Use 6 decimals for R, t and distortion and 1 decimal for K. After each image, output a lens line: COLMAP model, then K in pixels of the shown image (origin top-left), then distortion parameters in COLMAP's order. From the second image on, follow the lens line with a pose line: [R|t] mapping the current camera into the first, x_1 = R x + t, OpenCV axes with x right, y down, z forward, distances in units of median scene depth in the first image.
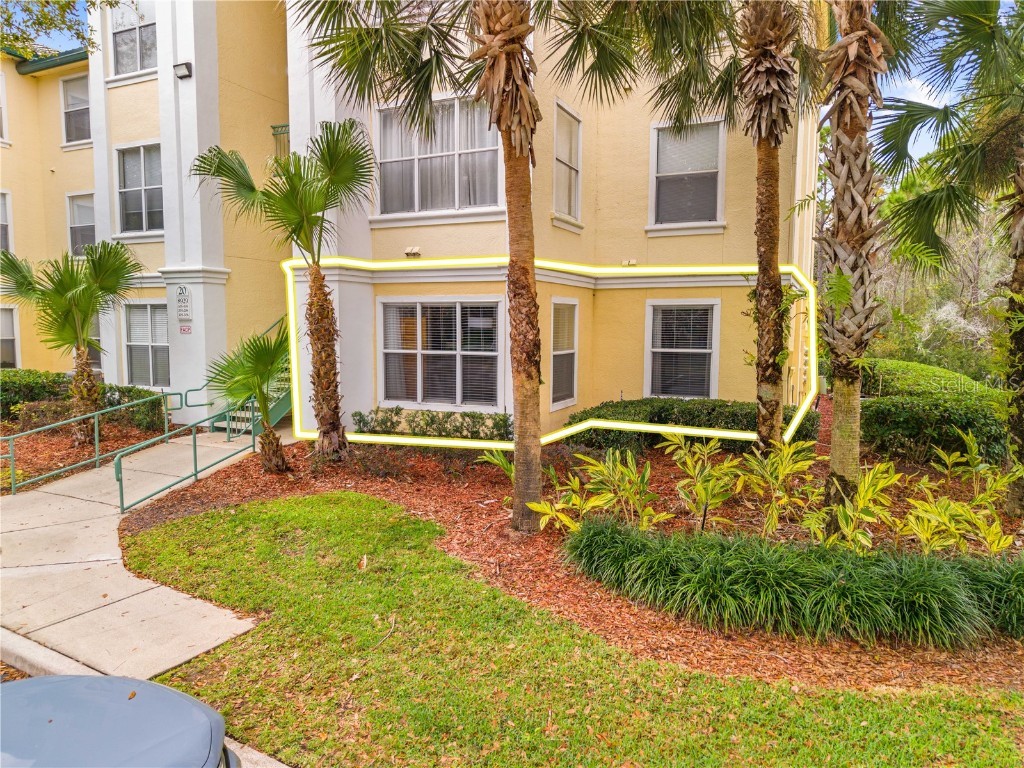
lens RADIAL K [[710.7, 0, 505.9], [0, 710.7, 389.1], [0, 0, 1]] dist [0.051152, -0.066715]
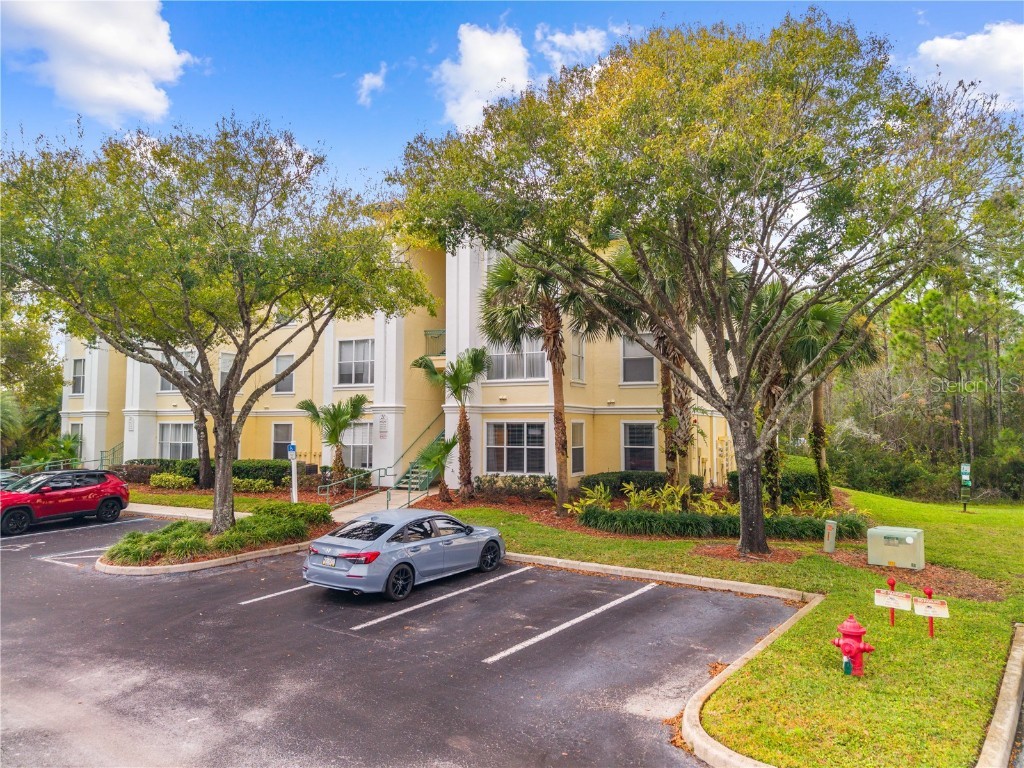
lens RADIAL K [[692.2, 0, 516.0], [0, 692.2, 380.7], [0, 0, 1]] dist [0.057509, -0.082328]
pose [[0.999873, -0.002893, -0.015666, -0.071217], [0.000322, 0.986842, -0.161688, 0.092657], [0.015927, 0.161662, 0.986718, -1.126612]]
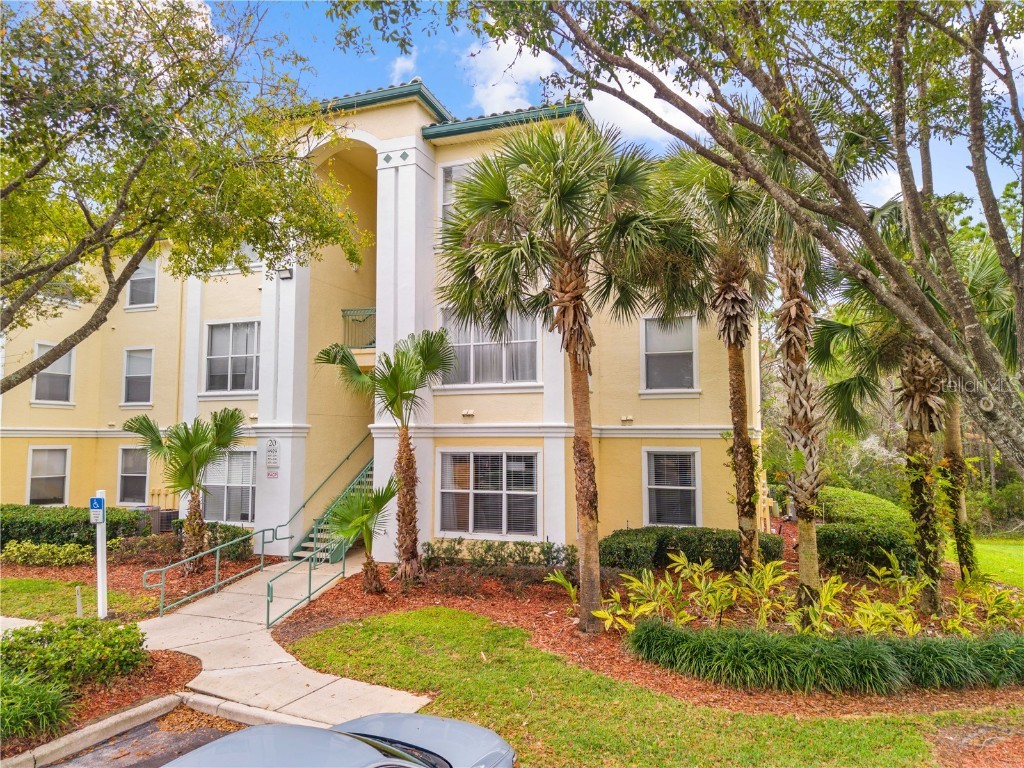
lens RADIAL K [[706.3, 0, 515.4], [0, 706.3, 382.0], [0, 0, 1]] dist [0.061836, -0.096666]
pose [[0.996467, 0.002904, 0.083934, -0.175883], [0.011739, 0.984775, -0.173439, -0.030246], [-0.083159, 0.173812, 0.981261, -0.316274]]
